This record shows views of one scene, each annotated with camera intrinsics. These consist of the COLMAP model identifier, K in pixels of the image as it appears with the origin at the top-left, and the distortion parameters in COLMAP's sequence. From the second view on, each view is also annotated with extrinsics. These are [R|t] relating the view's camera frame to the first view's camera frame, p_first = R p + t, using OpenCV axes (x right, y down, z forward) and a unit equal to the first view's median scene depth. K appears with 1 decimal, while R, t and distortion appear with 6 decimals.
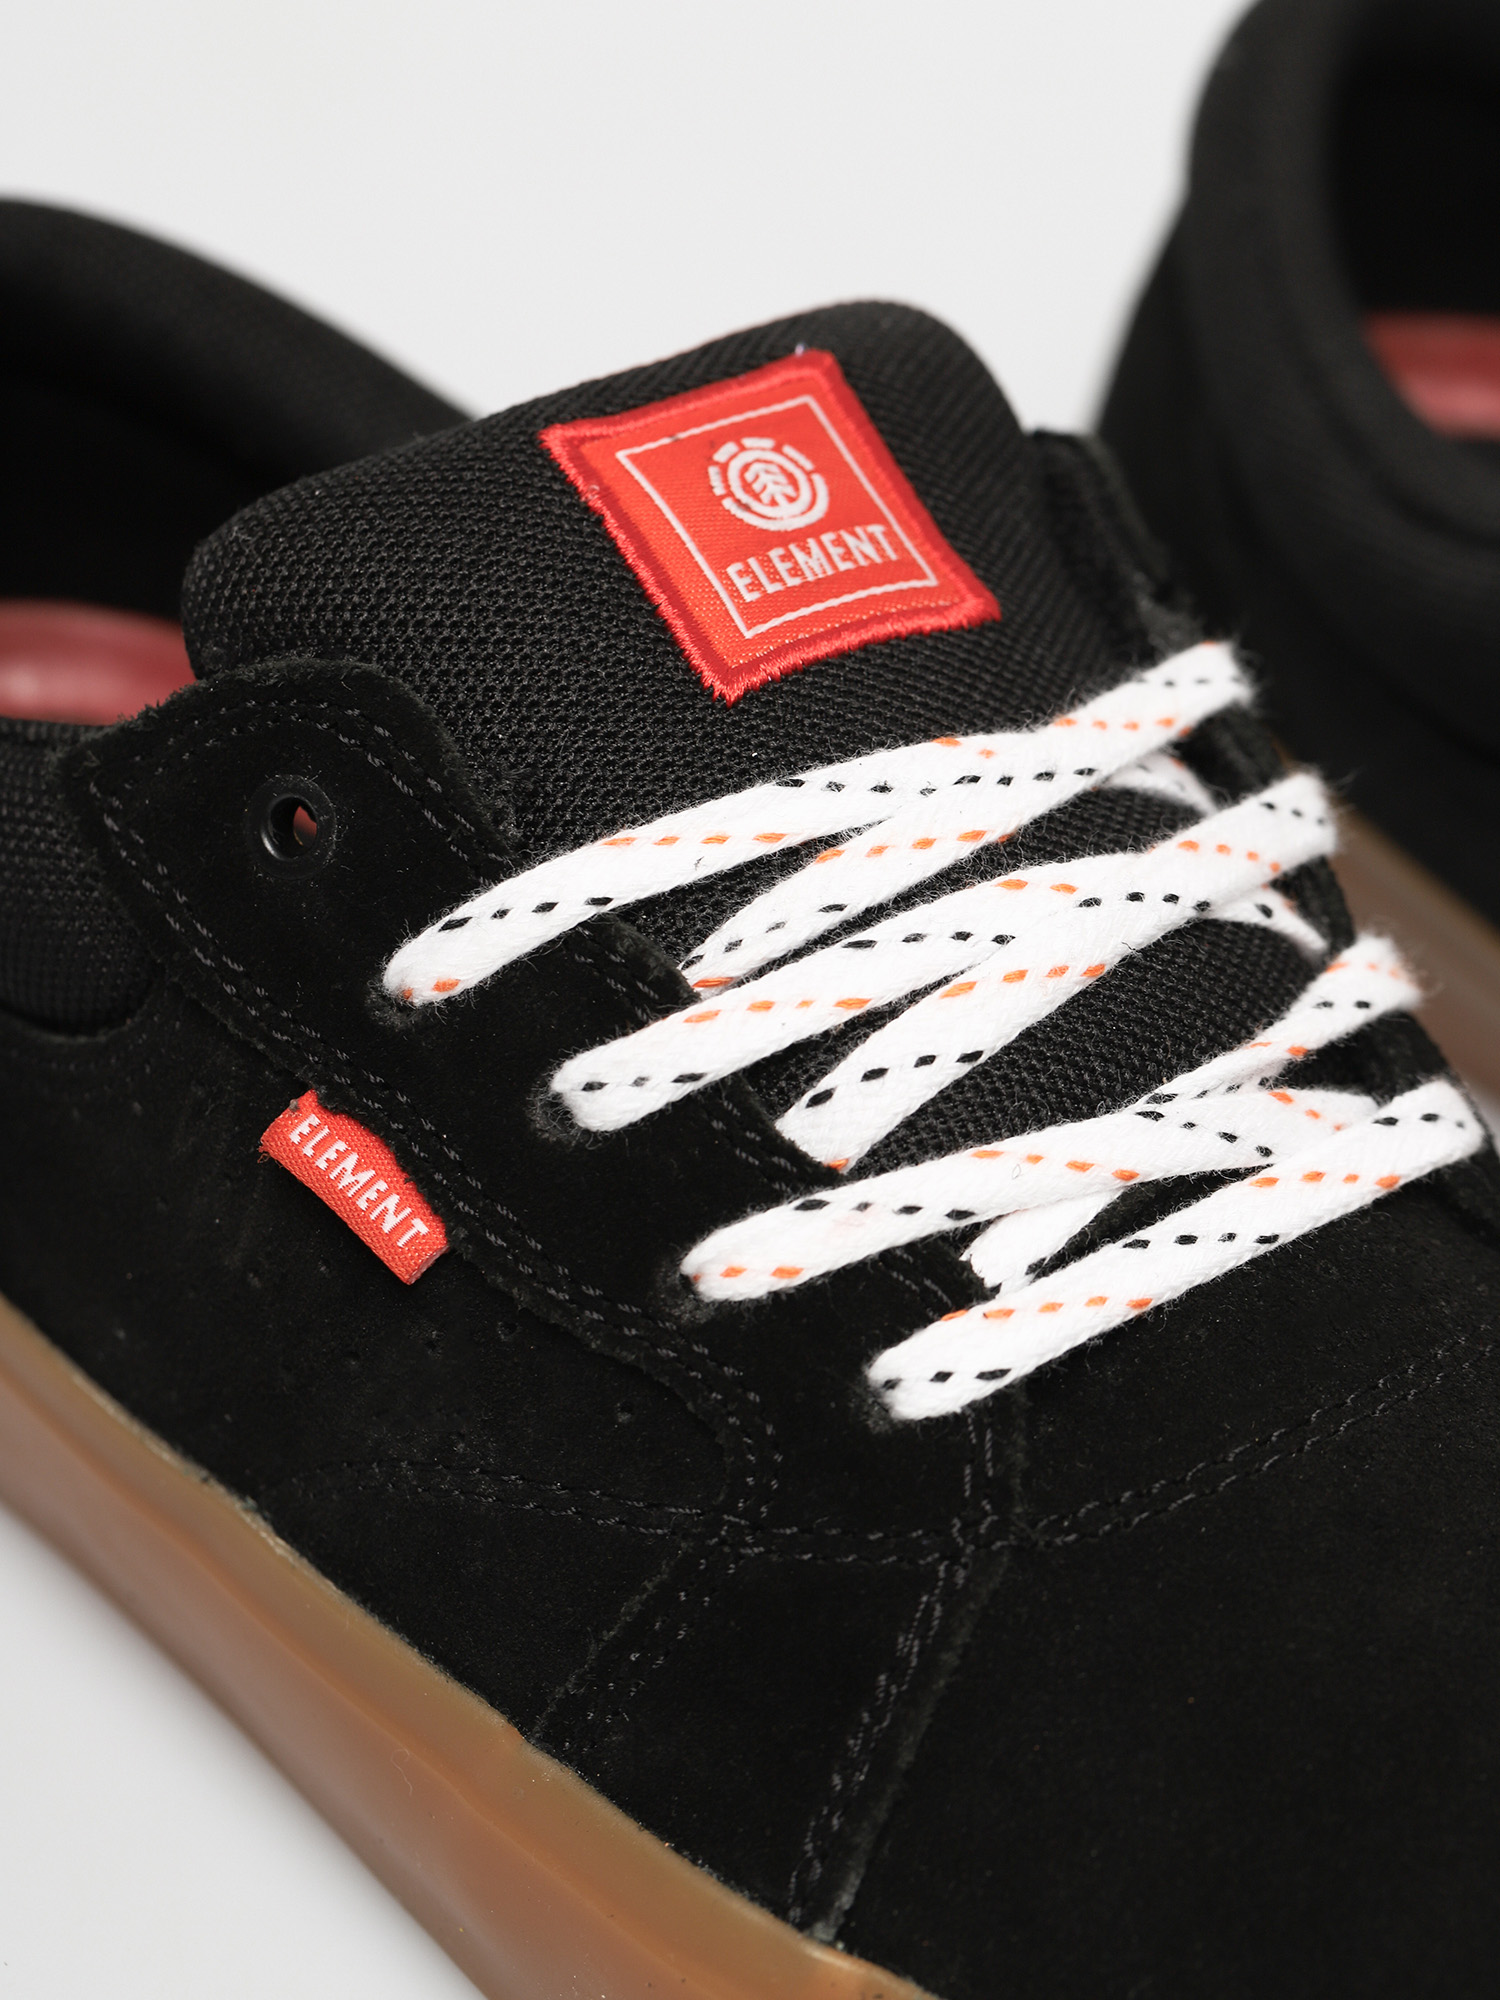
lens RADIAL K [[6972.1, 0, 750.0], [0, 6972.1, 1000.0], [0, 0, 1]] dist [-0.152786, -0.743638]
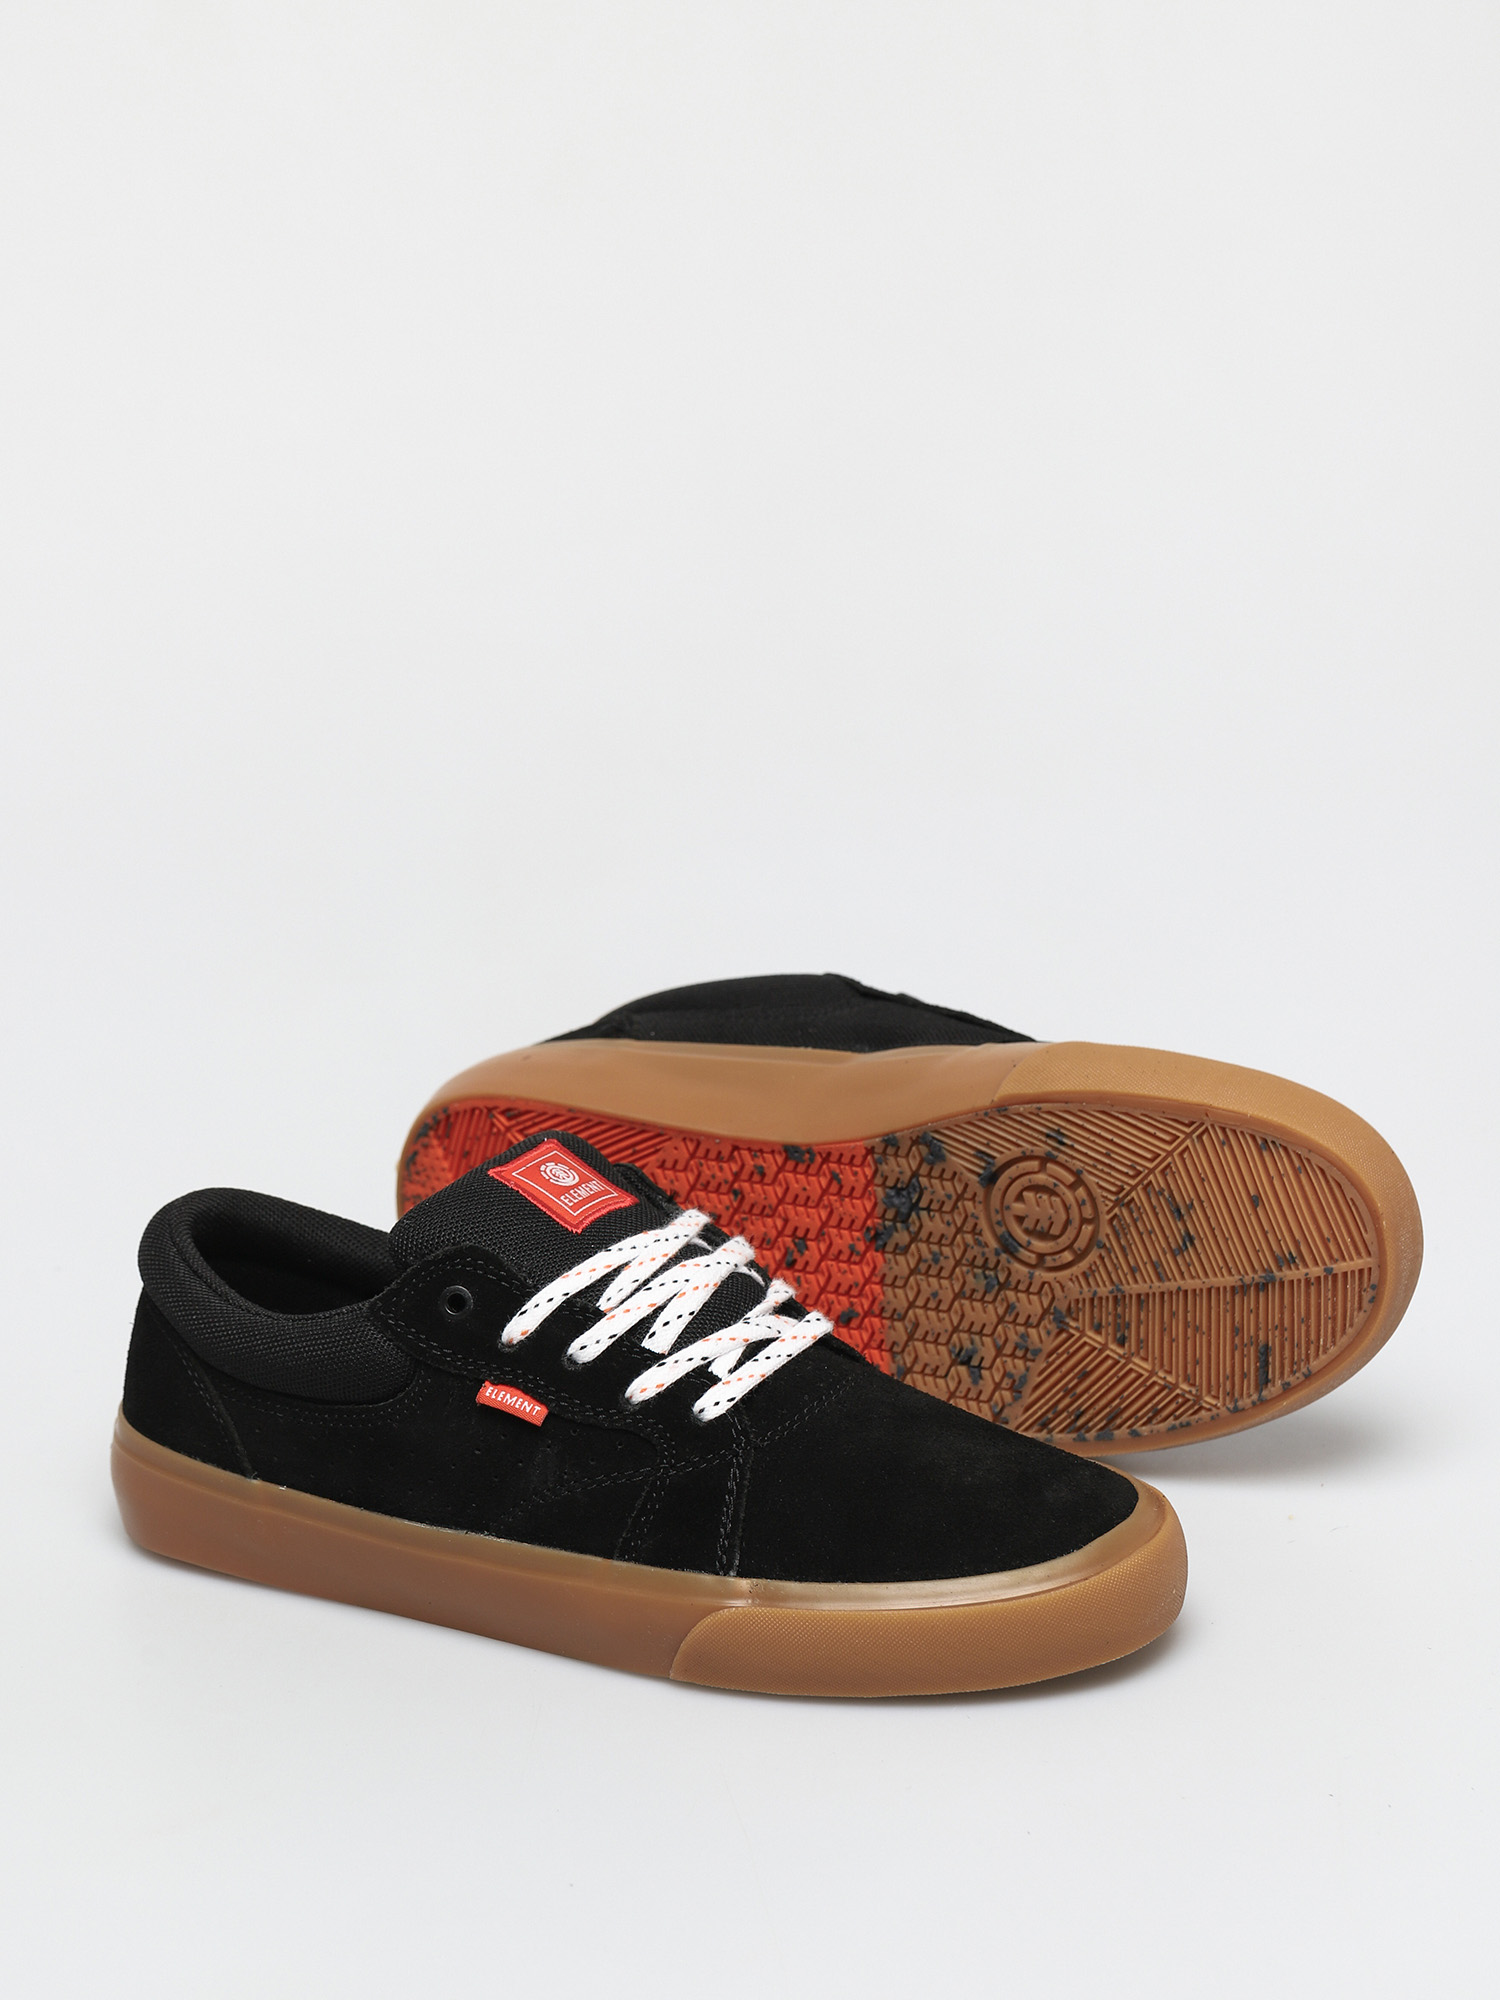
lens RADIAL K [[6972.1, 0, 750.0], [0, 6972.1, 1000.0], [0, 0, 1]] dist [-0.152786, -0.743638]
pose [[0.926707, -0.198654, 0.318984, -0.915516], [0.274236, 0.937860, -0.212634, 0.549136], [-0.256921, 0.284526, 0.923600, -1.949766]]
